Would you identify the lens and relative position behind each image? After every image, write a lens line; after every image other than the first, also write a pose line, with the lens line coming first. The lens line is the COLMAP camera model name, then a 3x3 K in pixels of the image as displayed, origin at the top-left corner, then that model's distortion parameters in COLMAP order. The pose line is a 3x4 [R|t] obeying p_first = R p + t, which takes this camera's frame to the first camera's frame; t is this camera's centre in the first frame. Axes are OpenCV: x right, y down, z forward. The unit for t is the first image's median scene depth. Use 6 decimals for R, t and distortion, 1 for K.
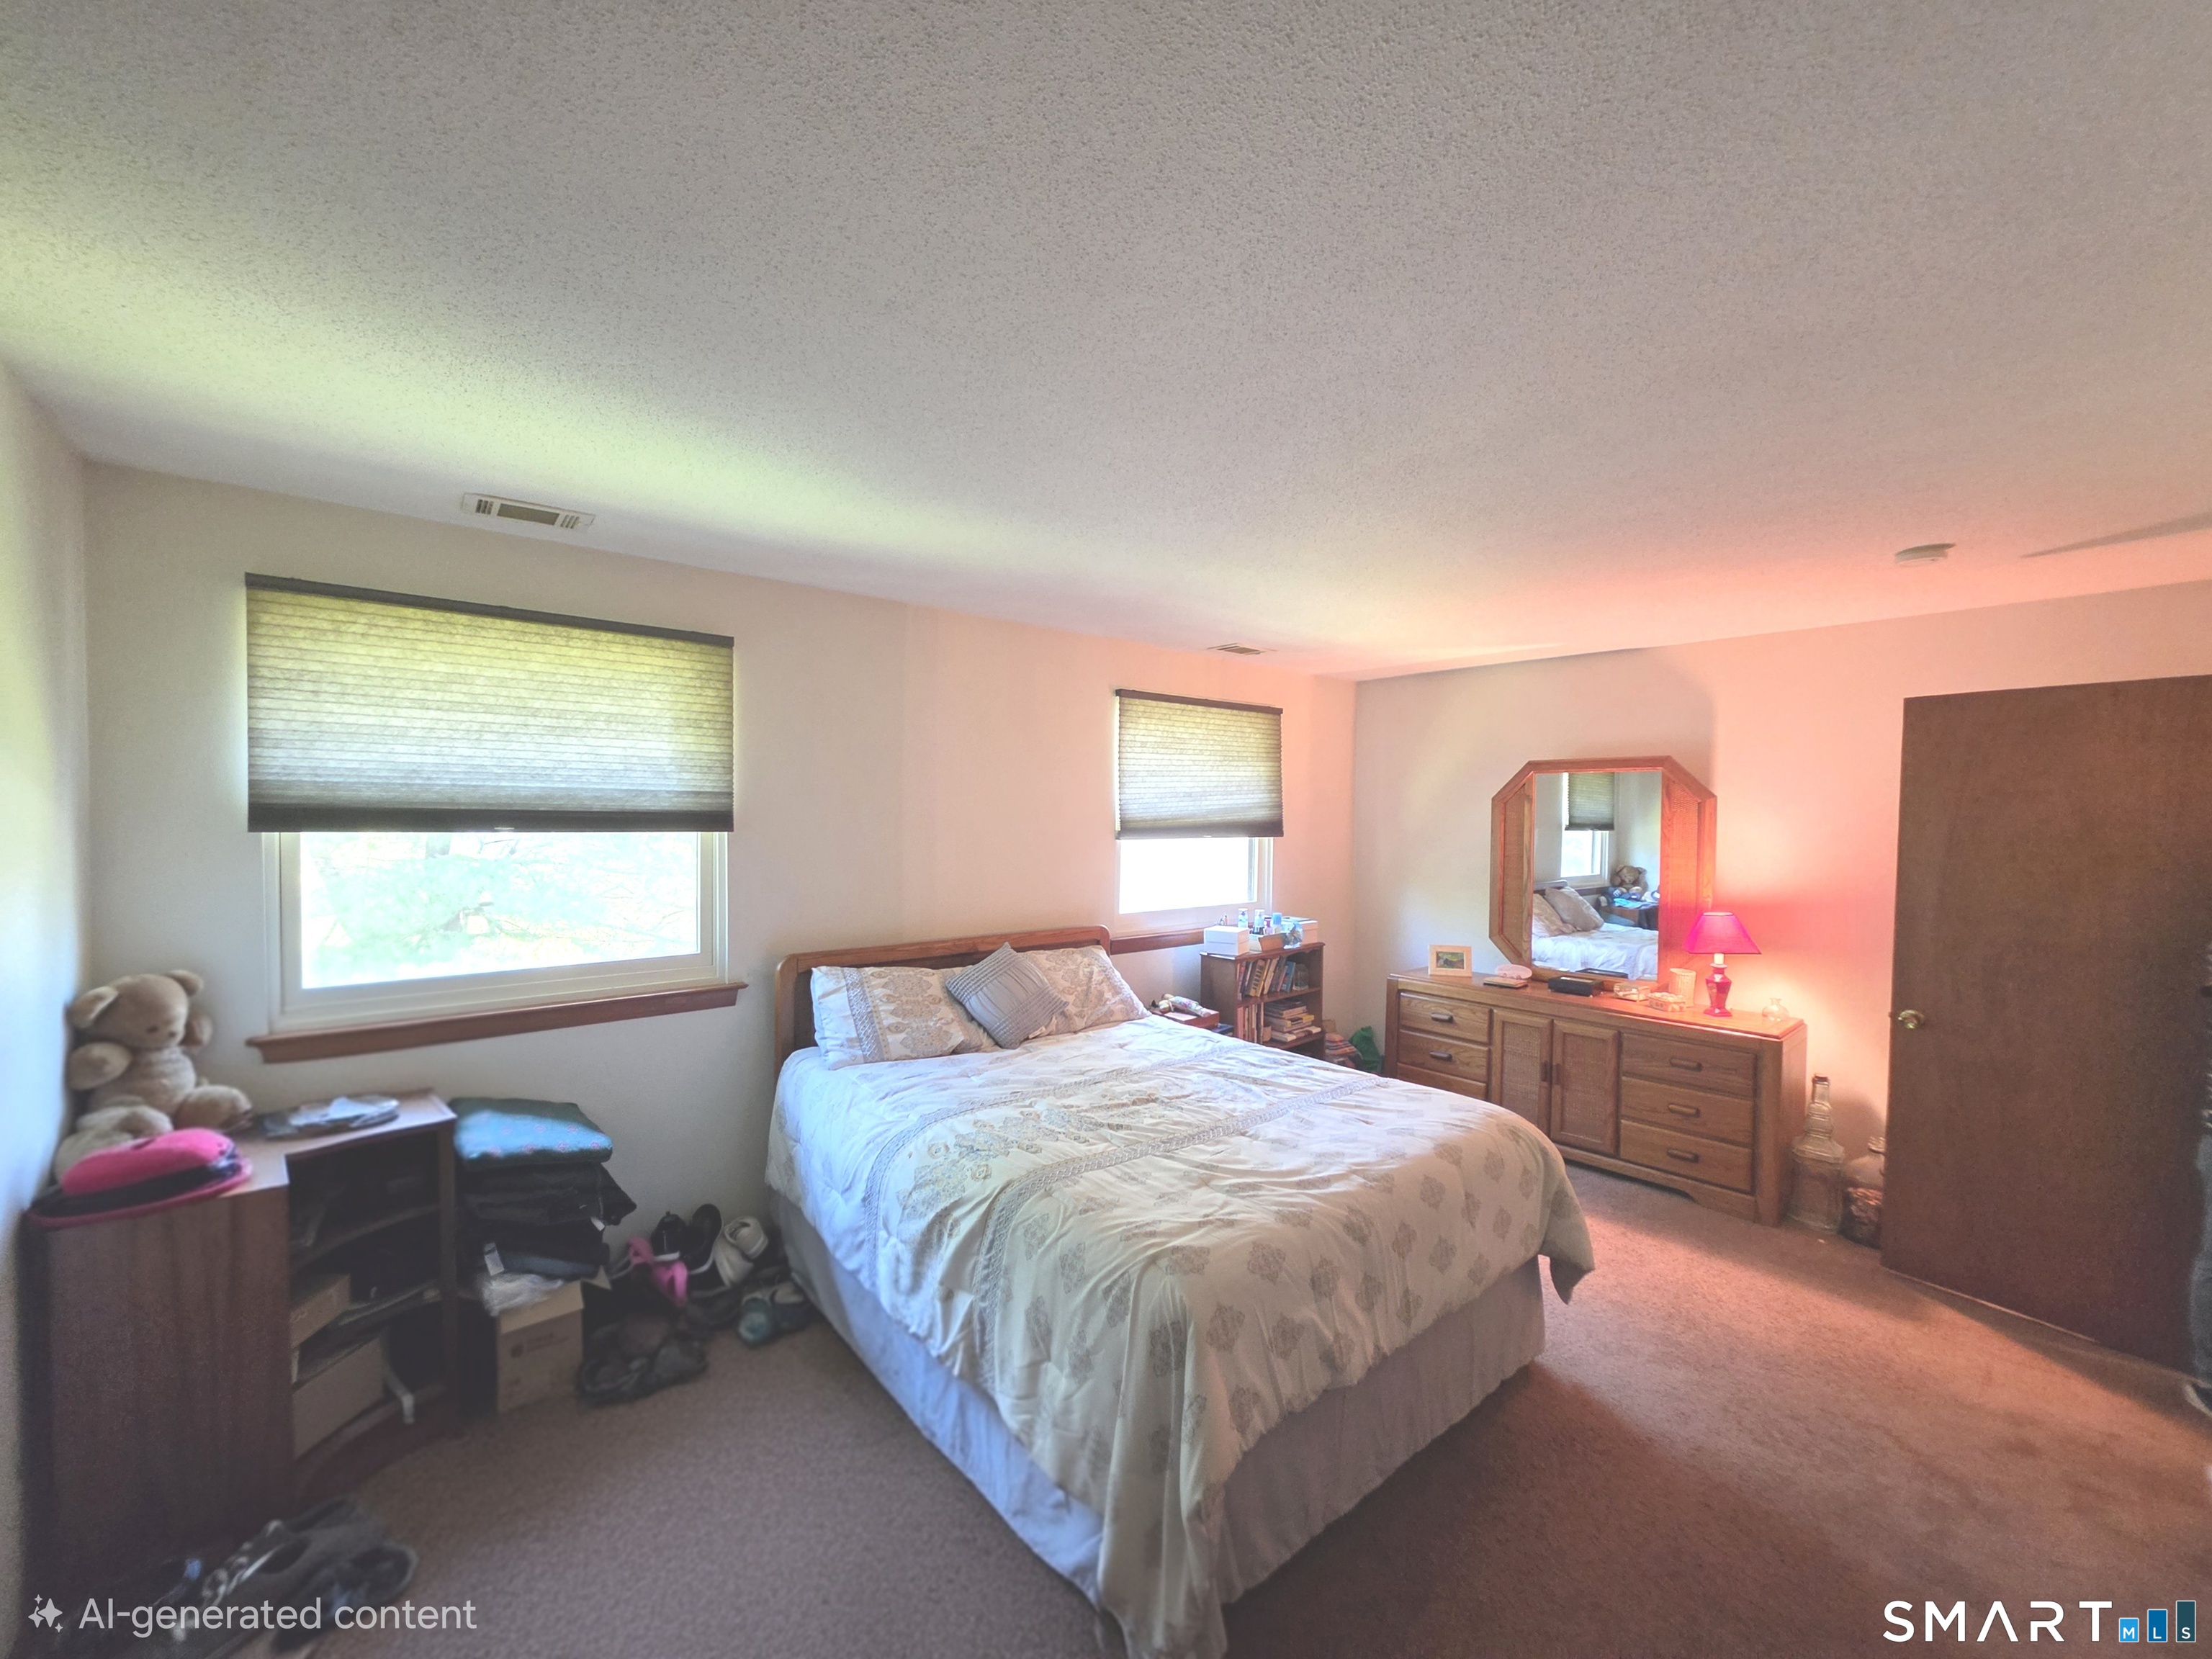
lens RADIAL K [[885.4, 0, 1110.2], [0, 885.4, 829.0], [0, 0, 1]] dist [-0.001955, 0.000050]
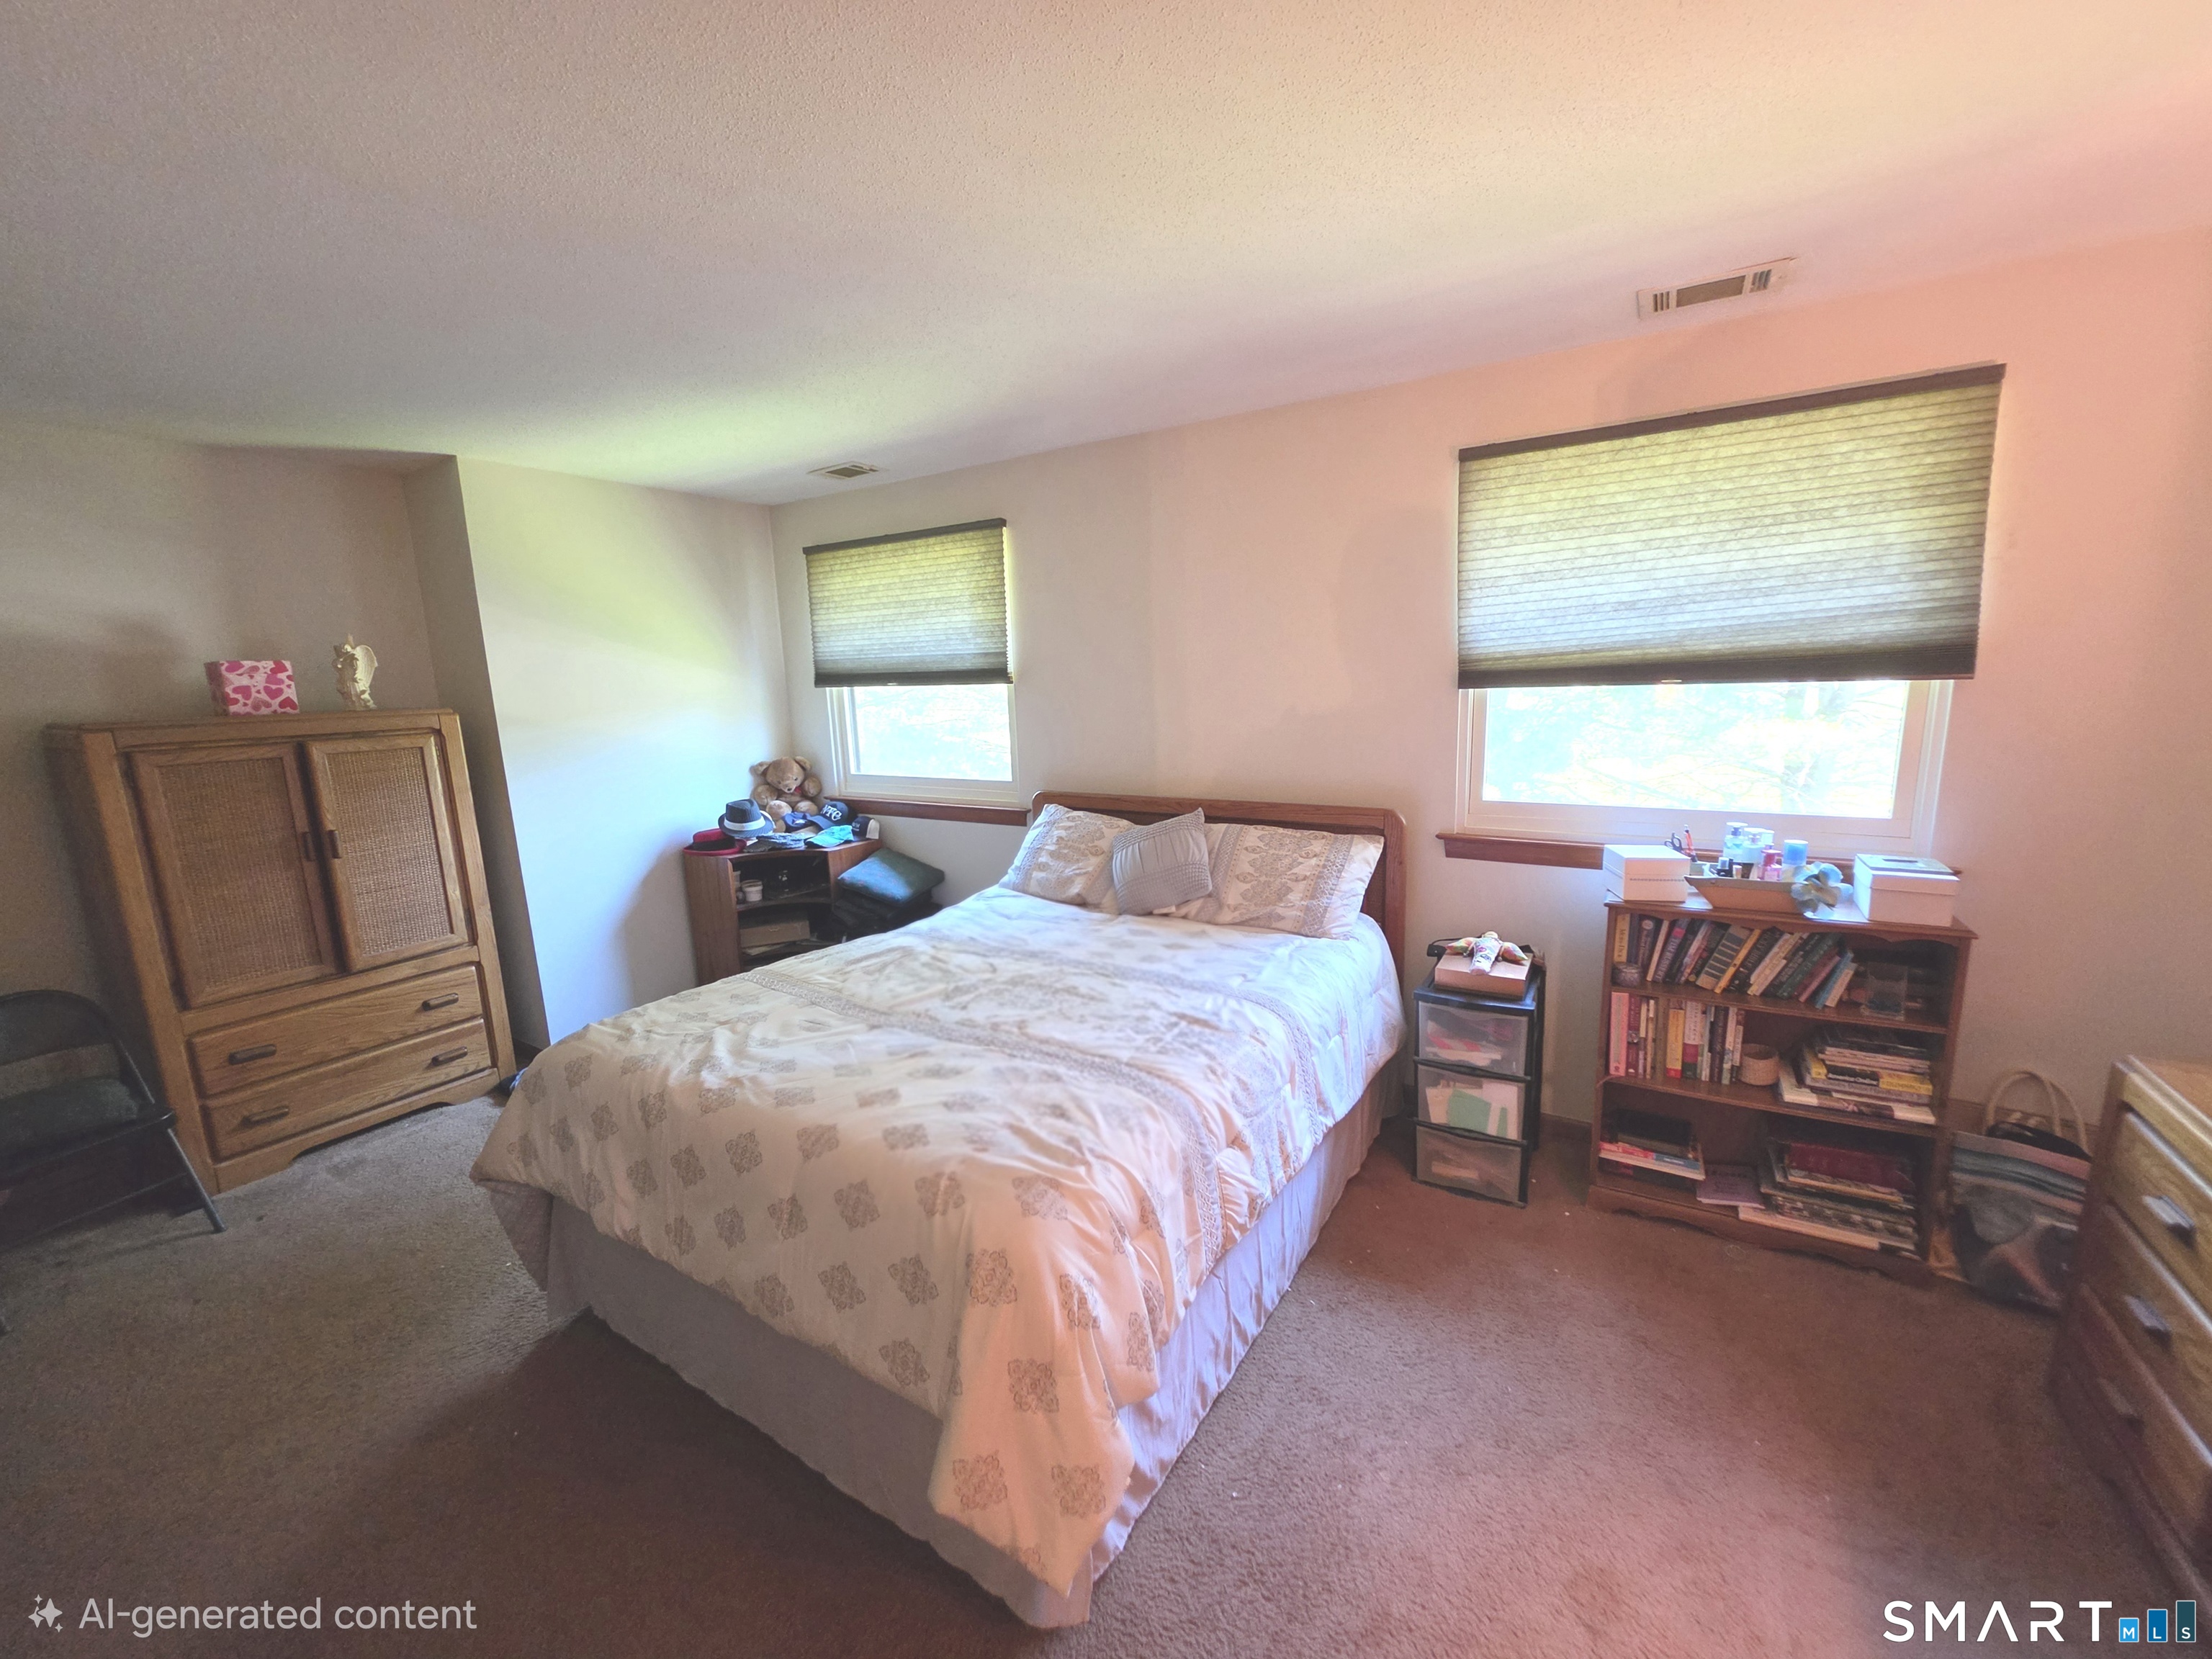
lens RADIAL K [[885.4, 0, 1106.6], [0, 885.4, 834.3], [0, 0, 1]] dist [-0.001955, 0.000050]
pose [[0.302074, 0.147650, -0.941781, 0.564831], [0.013900, 0.987145, 0.159220, 0.010470], [0.953183, -0.061187, 0.296138, 0.539975]]
